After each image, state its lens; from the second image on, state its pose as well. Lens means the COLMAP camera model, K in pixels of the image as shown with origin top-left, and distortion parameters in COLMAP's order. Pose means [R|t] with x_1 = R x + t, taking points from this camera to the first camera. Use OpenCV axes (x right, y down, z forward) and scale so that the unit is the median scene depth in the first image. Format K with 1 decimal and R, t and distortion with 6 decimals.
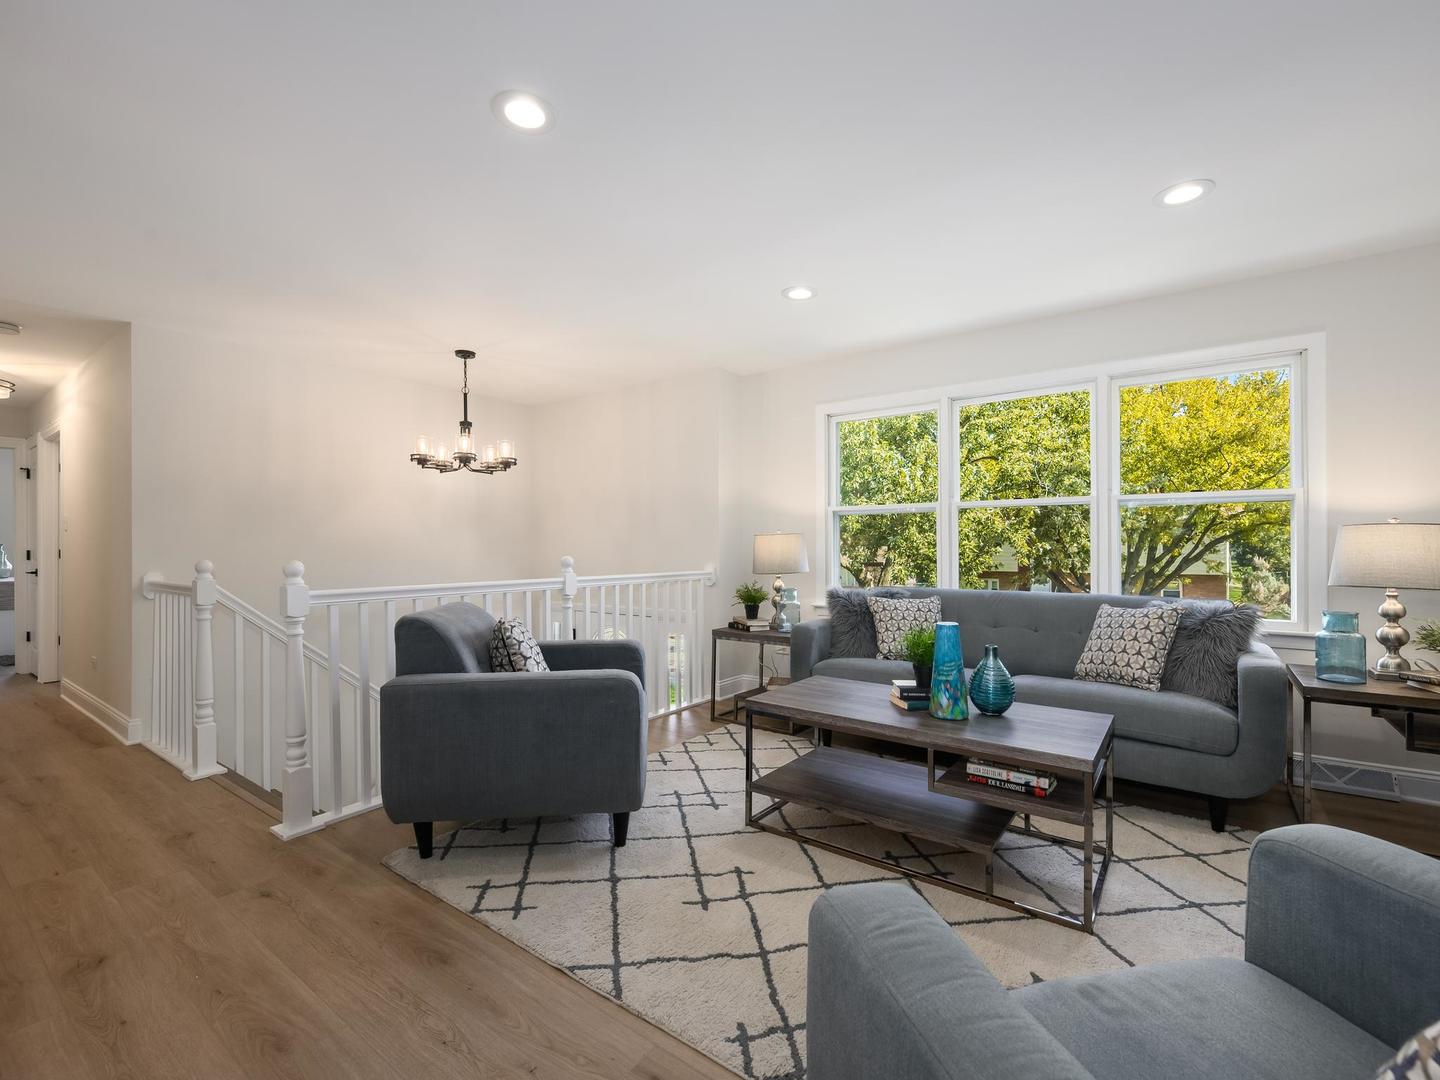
lens RADIAL K [[636.9, 0, 723.0], [0, 636.9, 546.4], [0, 0, 1]] dist [-0.001871, 0.000075]
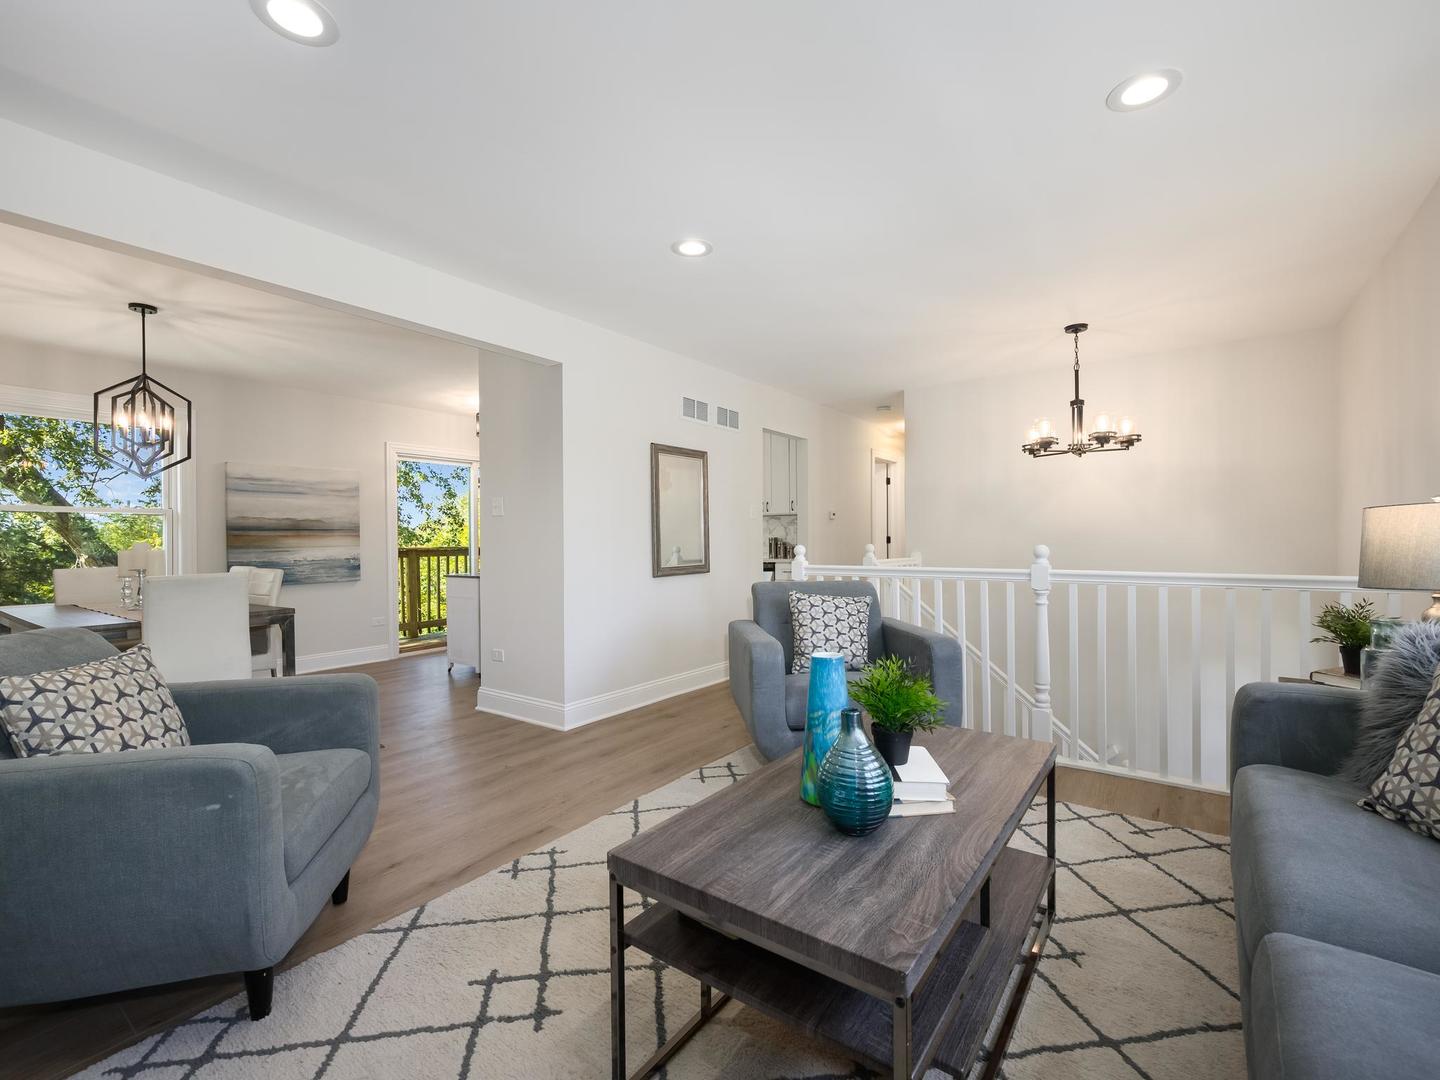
lens RADIAL K [[636.9, 0, 723.0], [0, 636.9, 546.4], [0, 0, 1]] dist [-0.001871, 0.000075]
pose [[0.006185, 0.016053, -0.999852, 0.871495], [0.007465, 0.999843, 0.016099, -0.000431], [0.999953, -0.007564, 0.006064, 0.777263]]
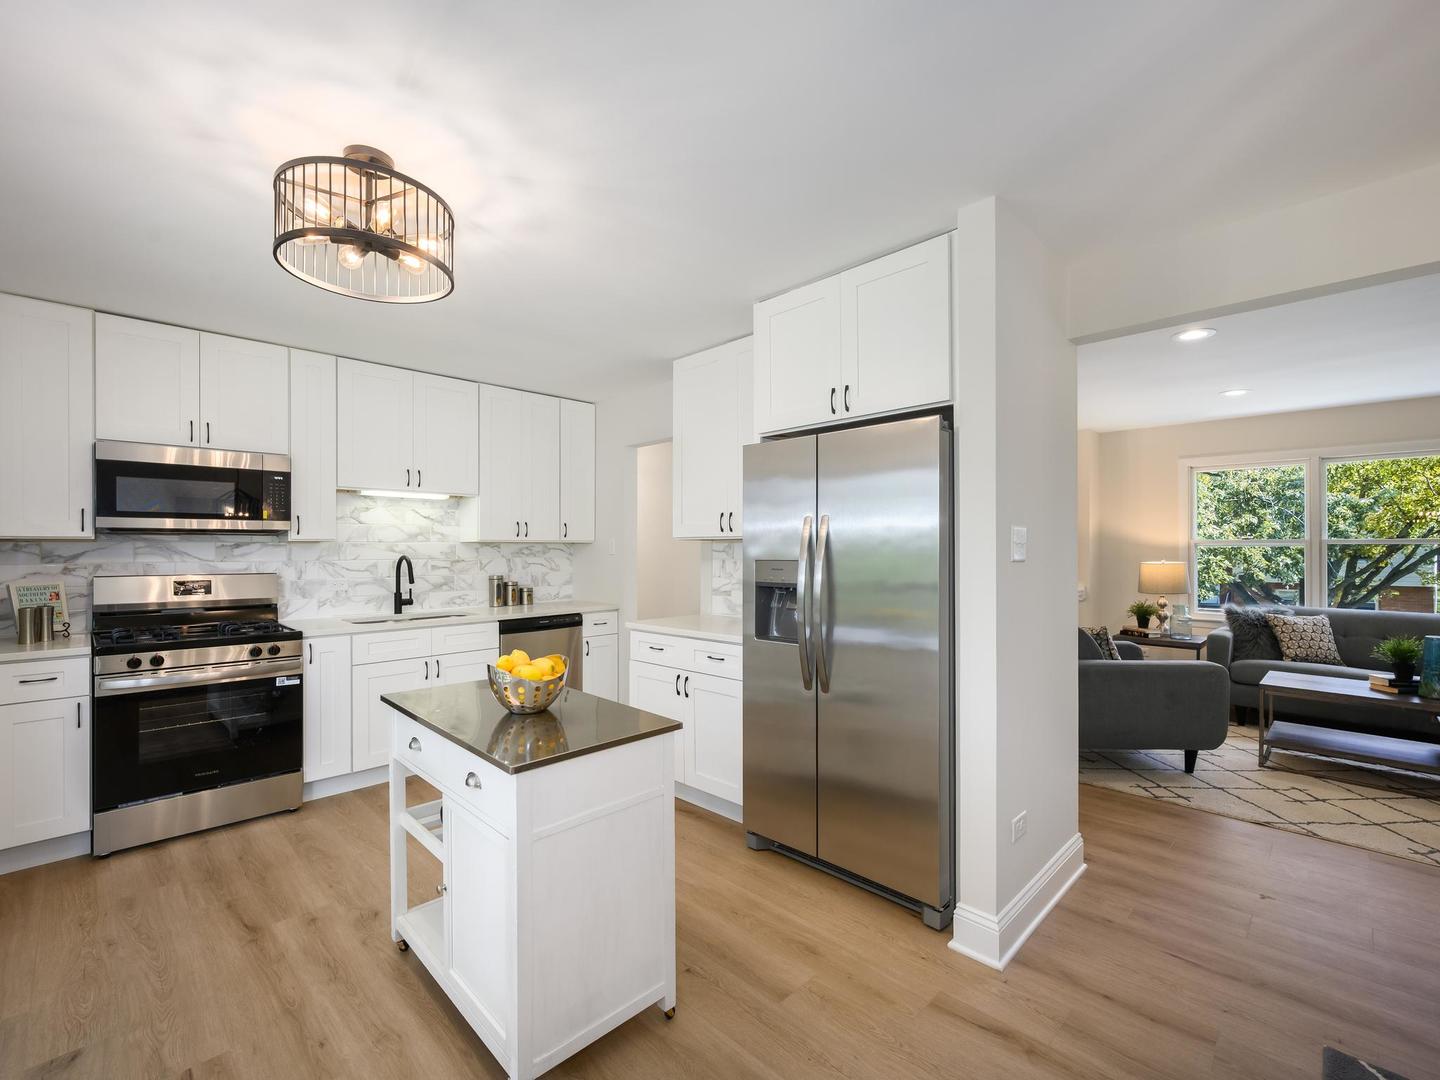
lens RADIAL K [[636.9, 0, 723.0], [0, 636.9, 546.4], [0, 0, 1]] dist [-0.001871, 0.000075]
pose [[0.989021, 0.004364, -0.147710, -0.967878], [-0.004607, 0.999989, -0.001305, -0.075279], [0.147703, 0.001971, 0.989030, -0.659139]]
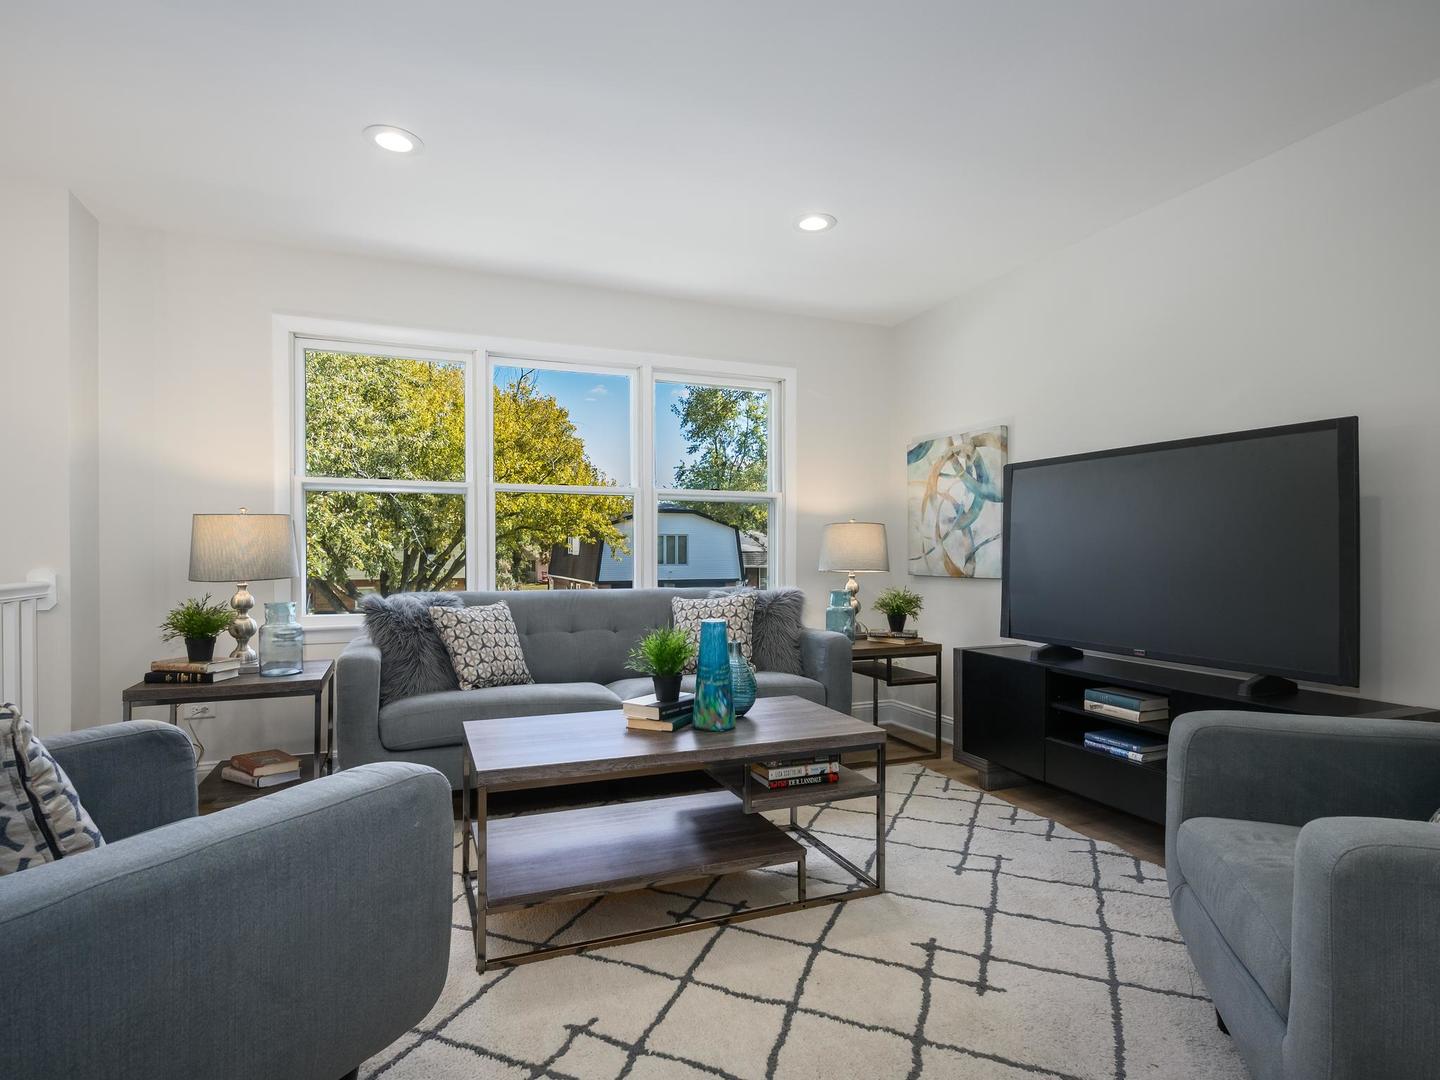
lens RADIAL K [[758.6, 0, 715.1], [0, 758.6, 555.3], [0, 0, 1]] dist [-0.000883, 0.000186]
pose [[0.523042, -0.003846, 0.852298, -0.457866], [-0.001149, 0.999986, 0.005218, 0.023593], [-0.852306, -0.003709, 0.523030, 0.400251]]
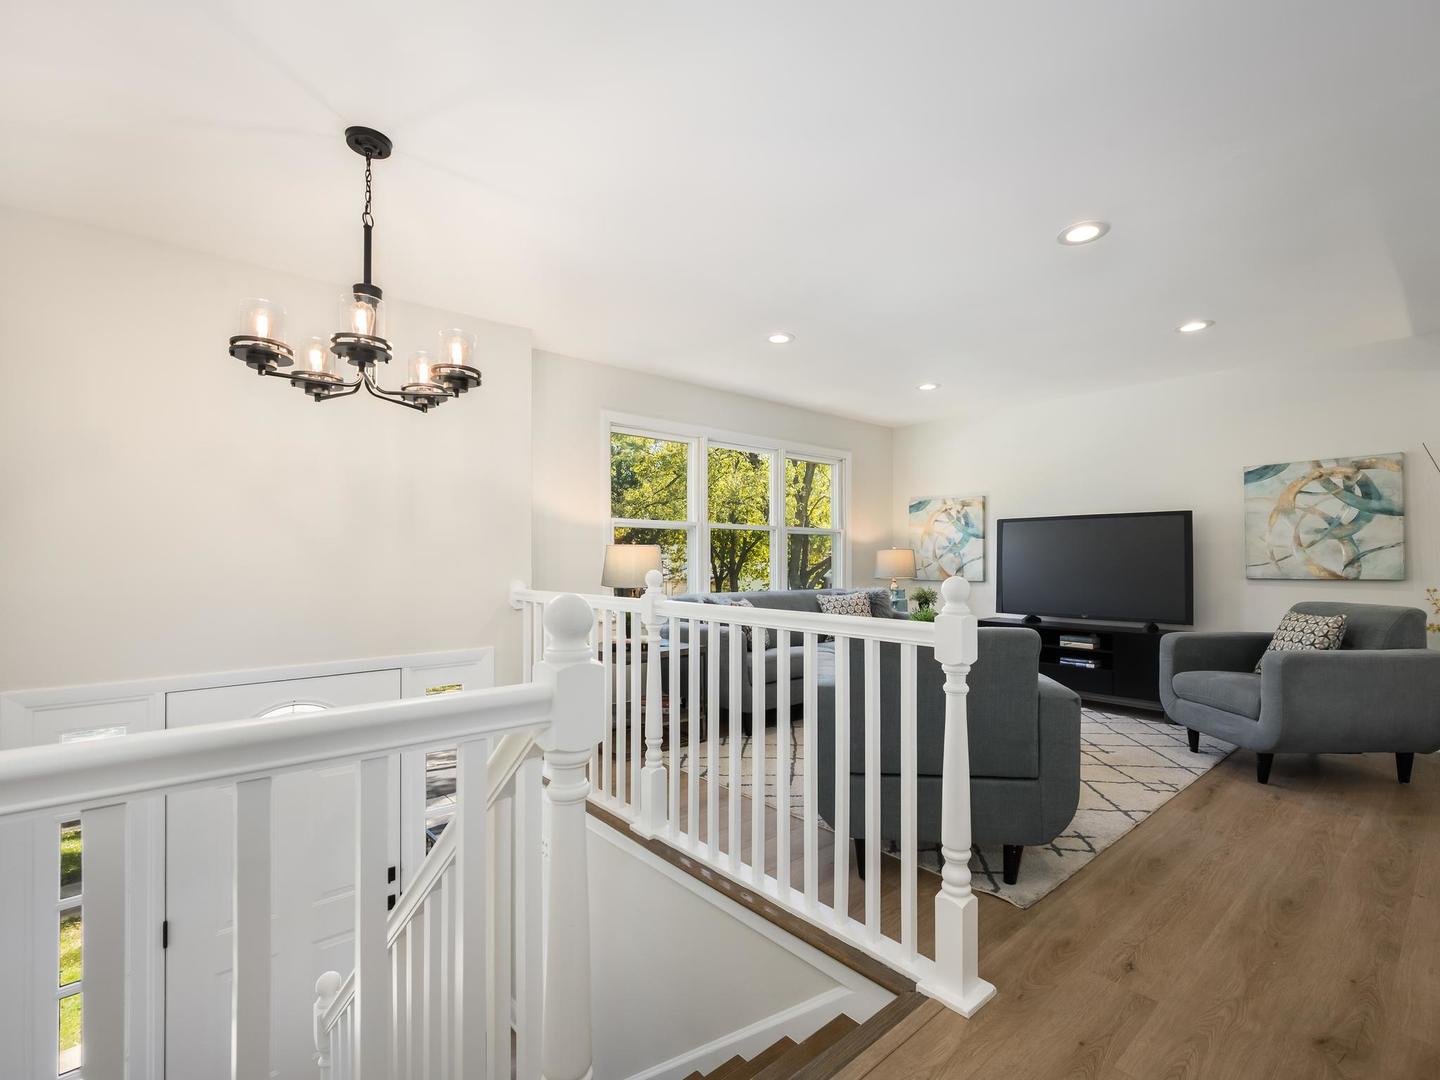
lens RADIAL K [[665.6, 0, 723.9], [0, 665.6, 554.1], [0, 0, 1]] dist [-0.001097, 0.000058]
pose [[0.218412, 0.009805, 0.975807, -1.345700], [-0.001087, 0.999951, -0.009804, 0.005933], [-0.975856, 0.001080, 0.218412, 1.052023]]
